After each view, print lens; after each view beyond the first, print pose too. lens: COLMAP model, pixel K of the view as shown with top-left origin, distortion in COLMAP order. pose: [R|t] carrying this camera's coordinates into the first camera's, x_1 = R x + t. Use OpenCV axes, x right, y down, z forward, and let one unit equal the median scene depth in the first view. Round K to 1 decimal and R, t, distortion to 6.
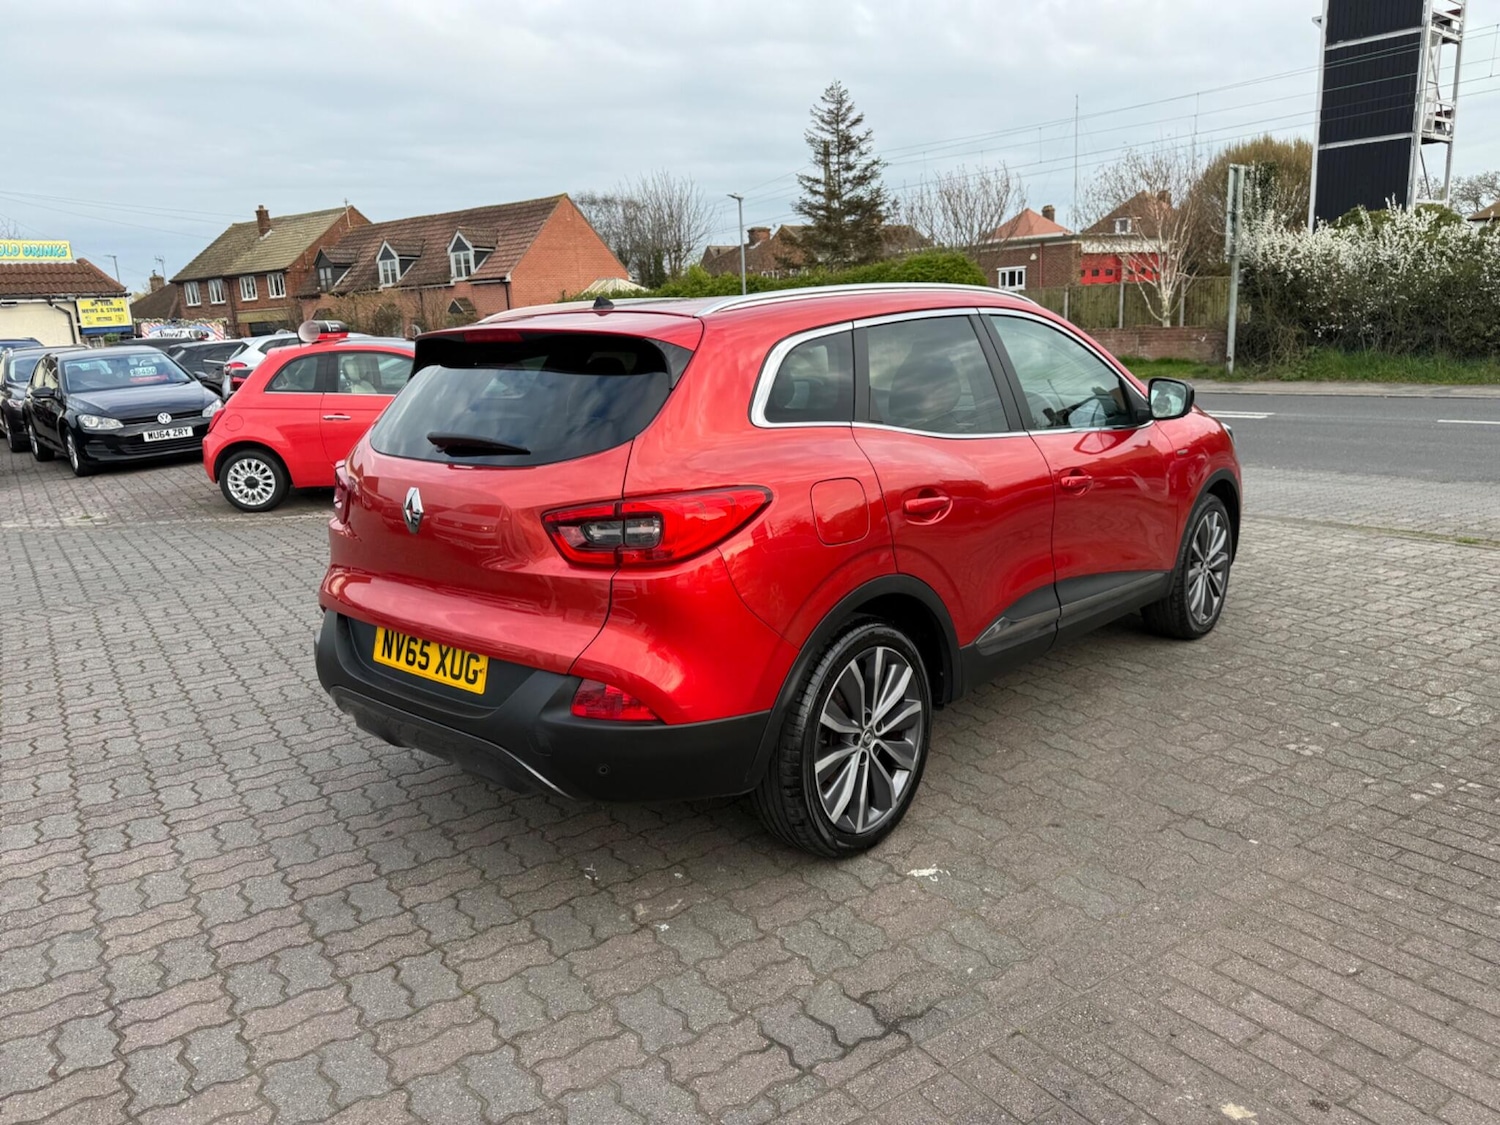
lens RADIAL K [[1076.6, 0, 758.4], [0, 1076.6, 566.9], [0, 0, 1]] dist [0.005089, -0.008840]
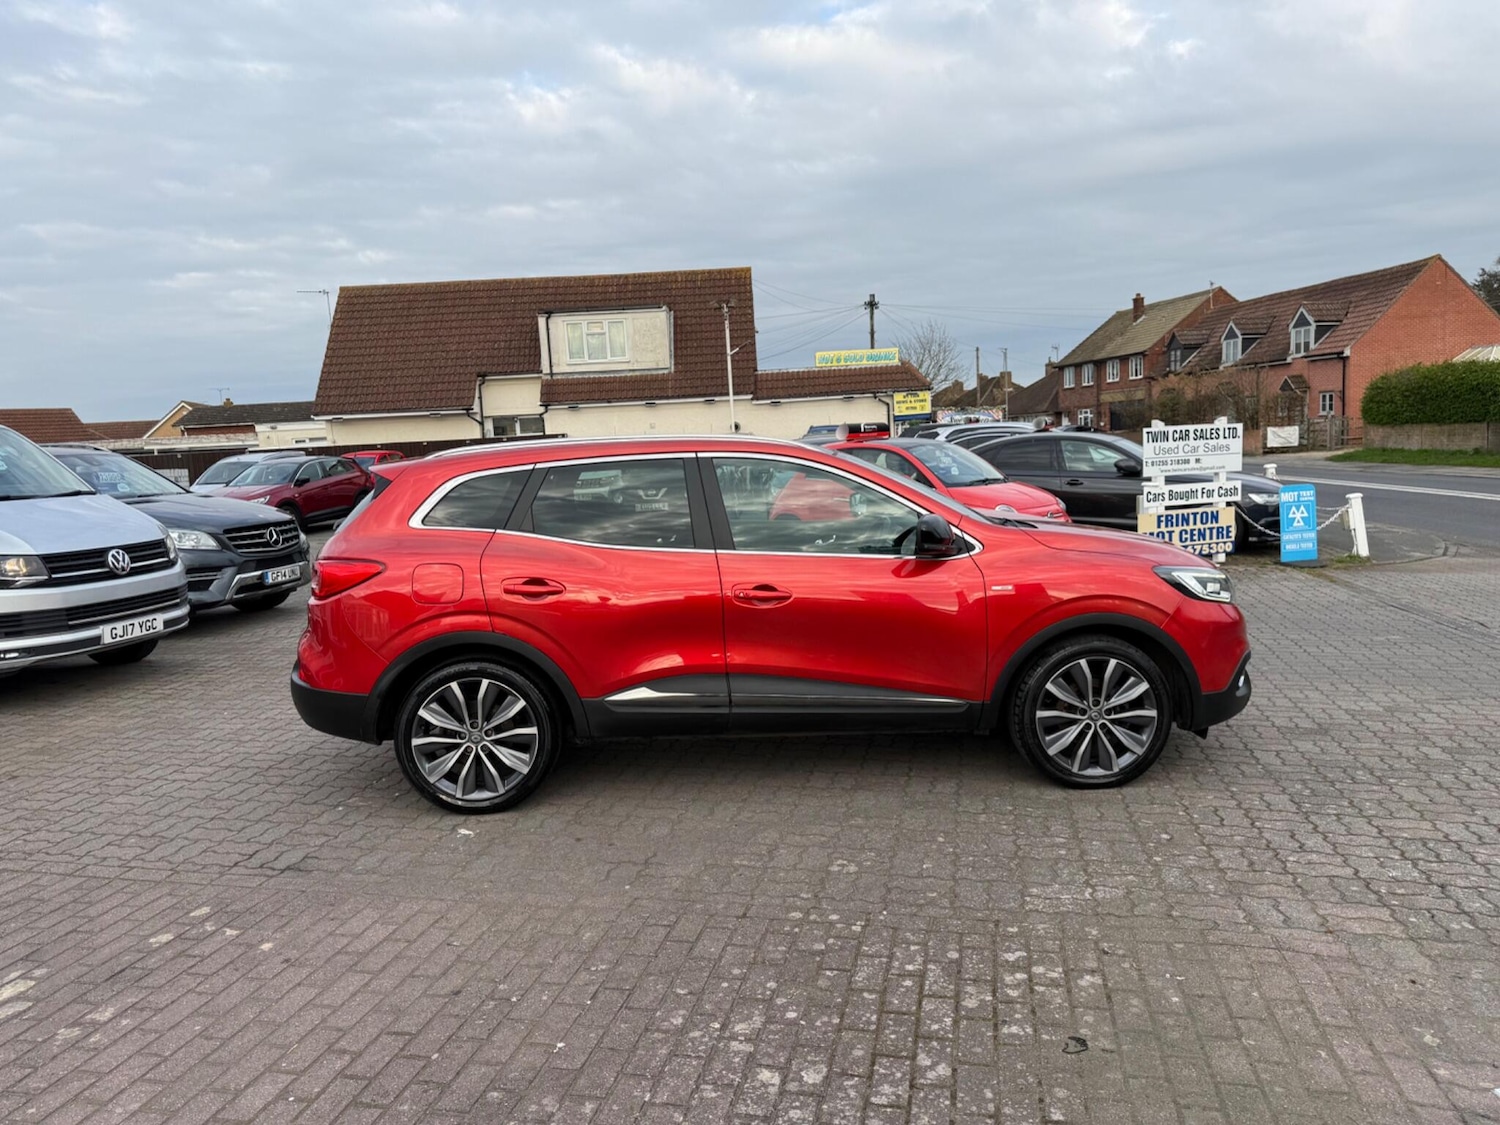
lens RADIAL K [[1065.4, 0, 750.5], [0, 1065.4, 553.4], [0, 0, 1]] dist [0.044190, -0.057737]
pose [[0.684043, 0.091778, -0.723645, 0.197625], [-0.146745, 0.989085, -0.013271, -0.018745], [0.714528, 0.115269, 0.690045, 0.027547]]
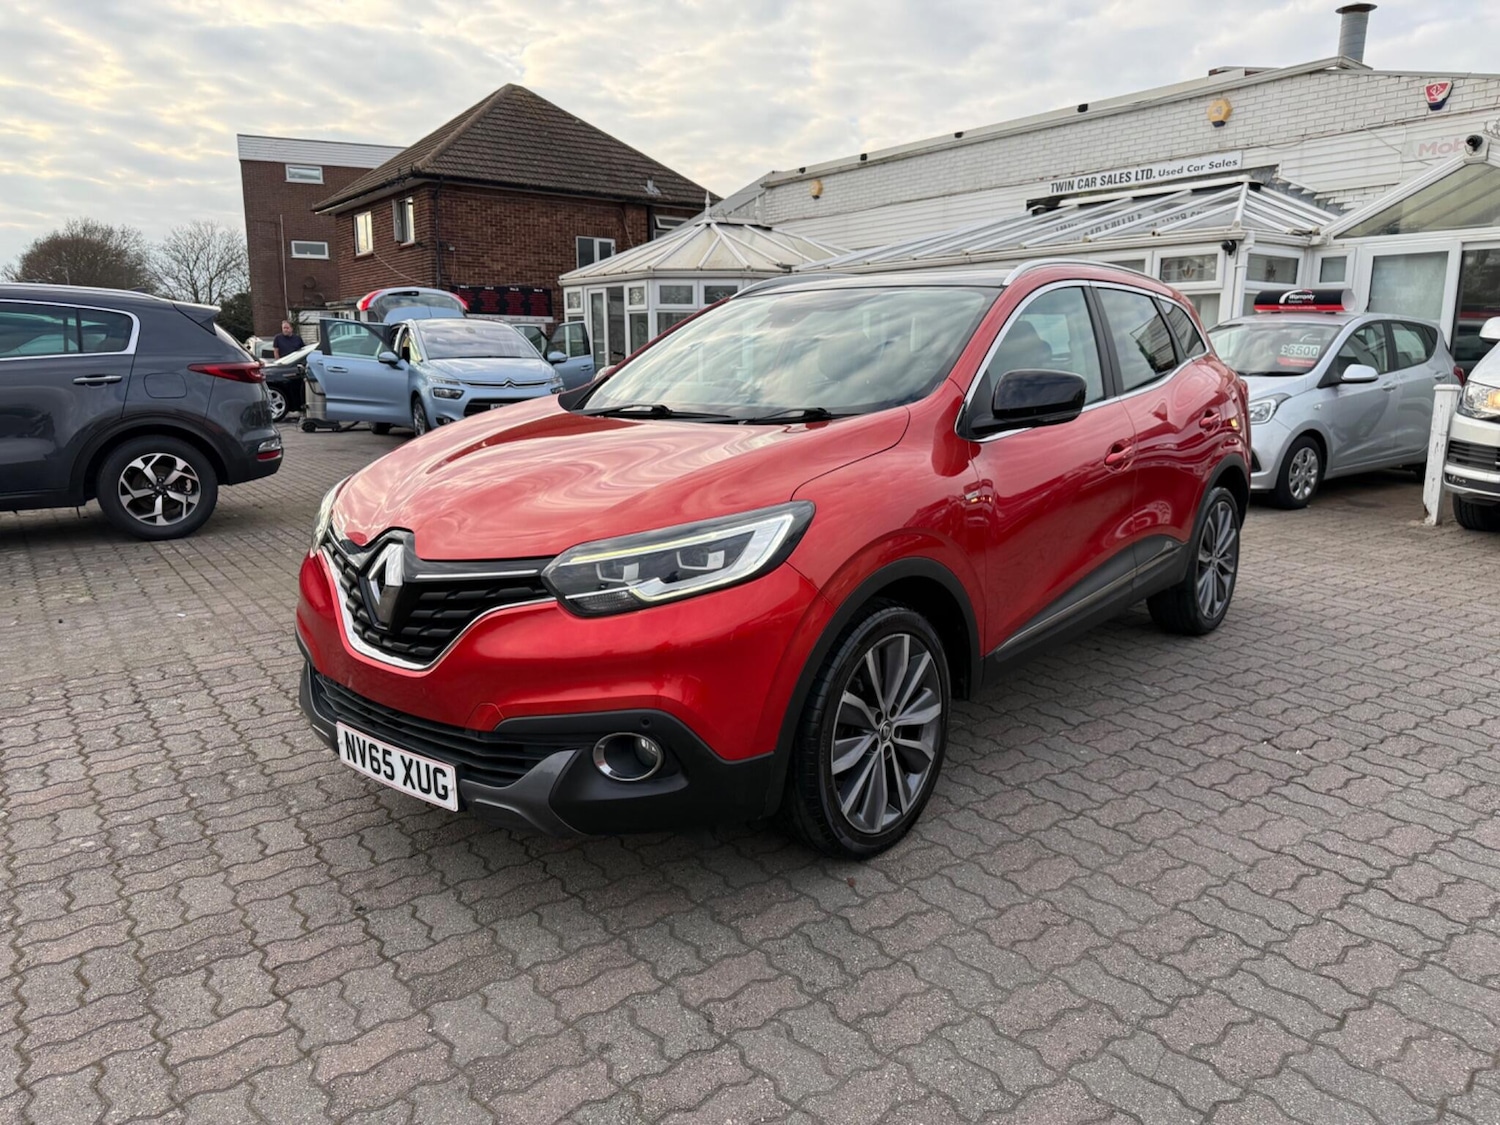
lens RADIAL K [[1062.1, 0, 759.9], [0, 1062.1, 561.7], [0, 0, 1]] dist [0.044832, -0.047984]
pose [[-0.998936, 0.044236, -0.013008, 0.049989], [0.035030, 0.911528, 0.409743, -0.079677], [0.029982, 0.408851, -0.912108, 0.384275]]
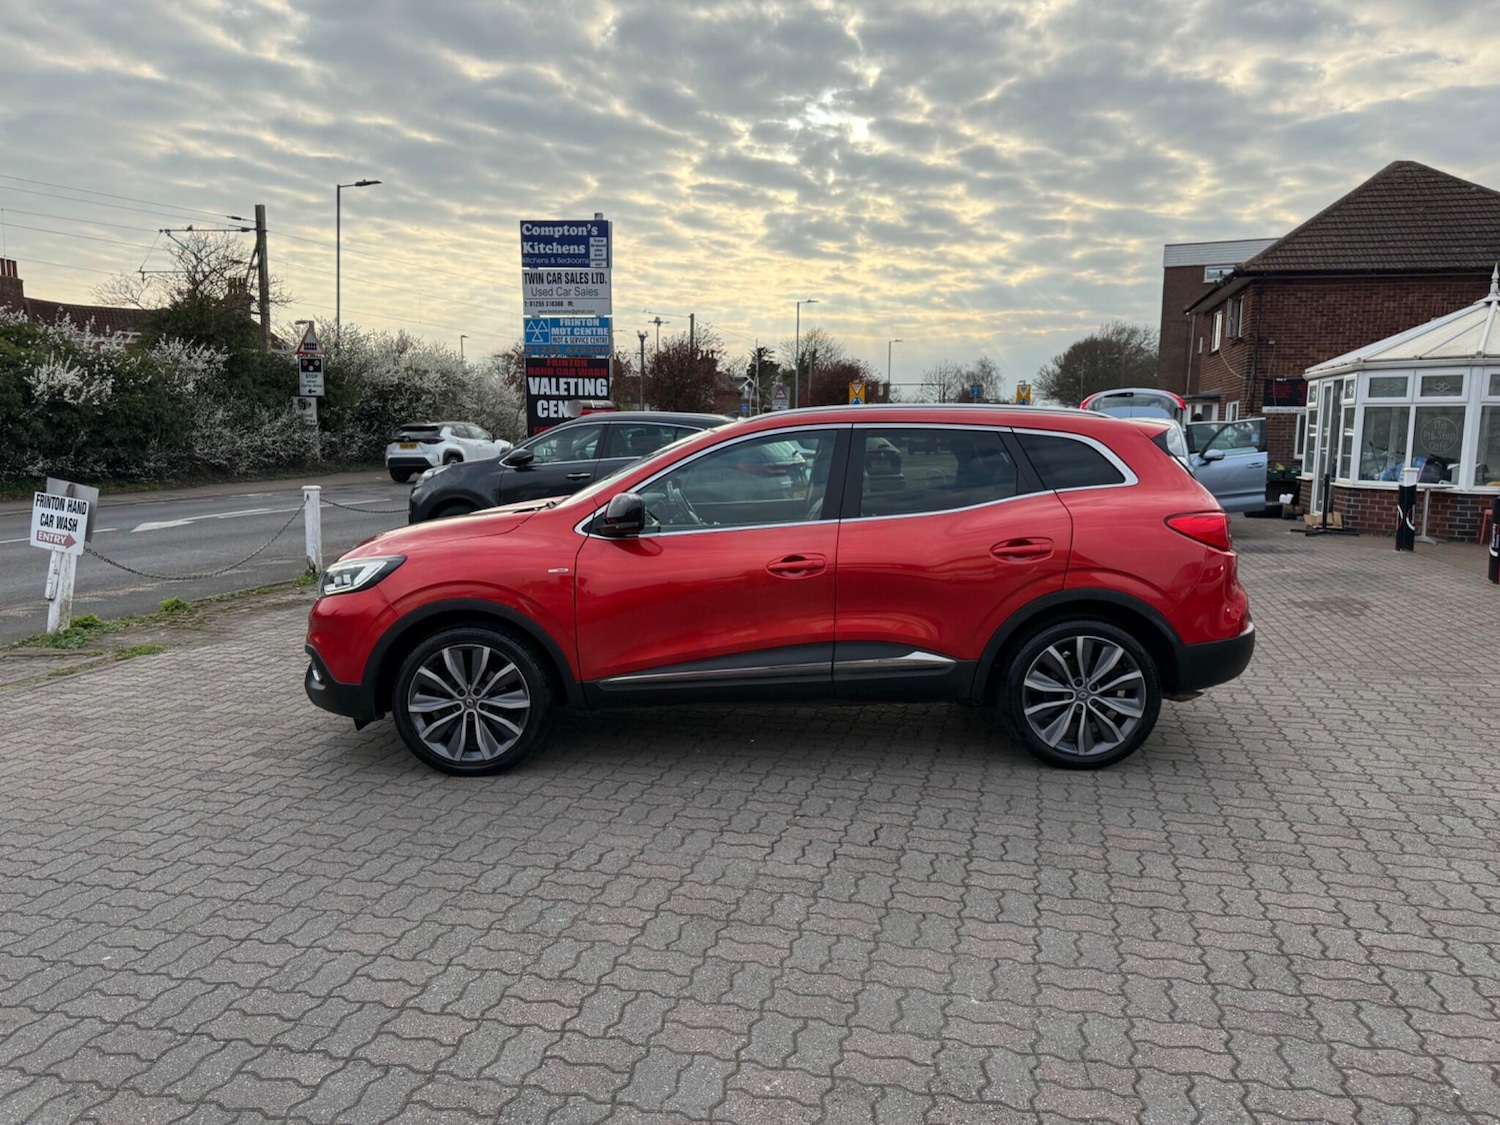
lens RADIAL K [[1062.1, 0, 759.9], [0, 1062.1, 561.7], [0, 0, 1]] dist [0.044832, -0.047984]
pose [[-0.650440, -0.053677, 0.757659, -0.162372], [0.191280, 0.953776, 0.231782, -0.073667], [-0.735078, 0.295686, -0.610107, 0.356029]]
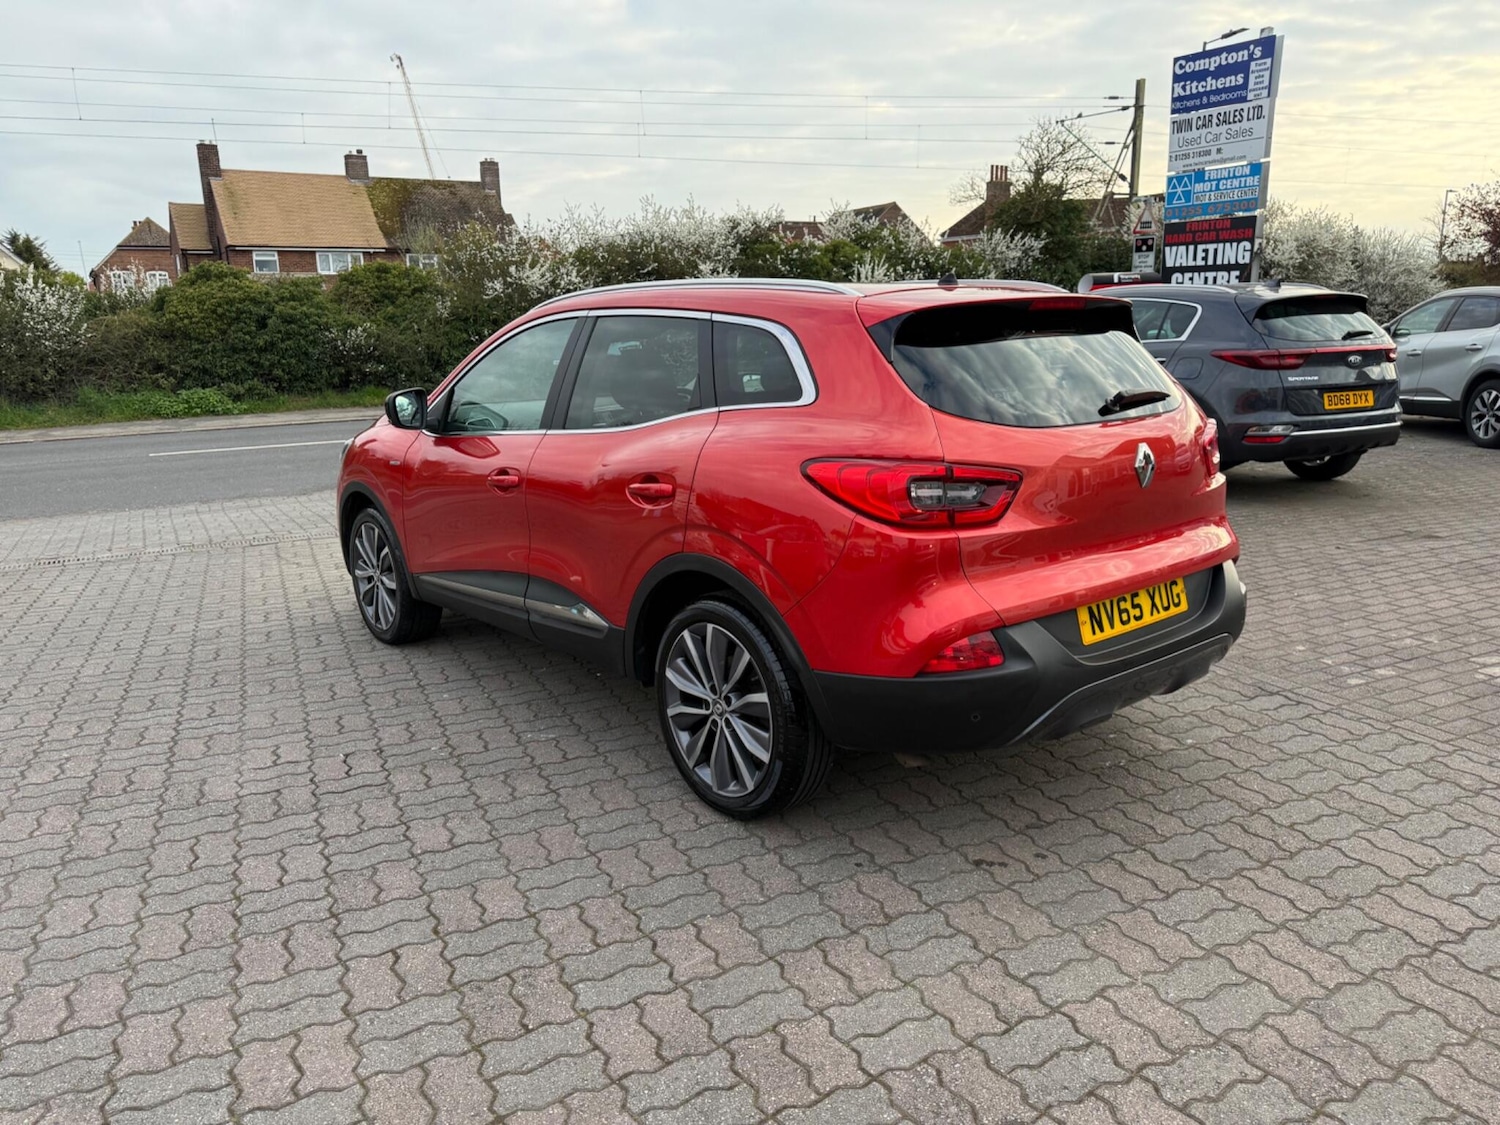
lens RADIAL K [[1065.4, 0, 750.5], [0, 1065.4, 553.4], [0, 0, 1]] dist [0.044190, -0.057737]
pose [[0.164622, -0.172906, 0.971083, -0.181635], [0.234894, 0.963063, 0.131658, -0.025640], [-0.957979, 0.206428, 0.199156, 0.150361]]
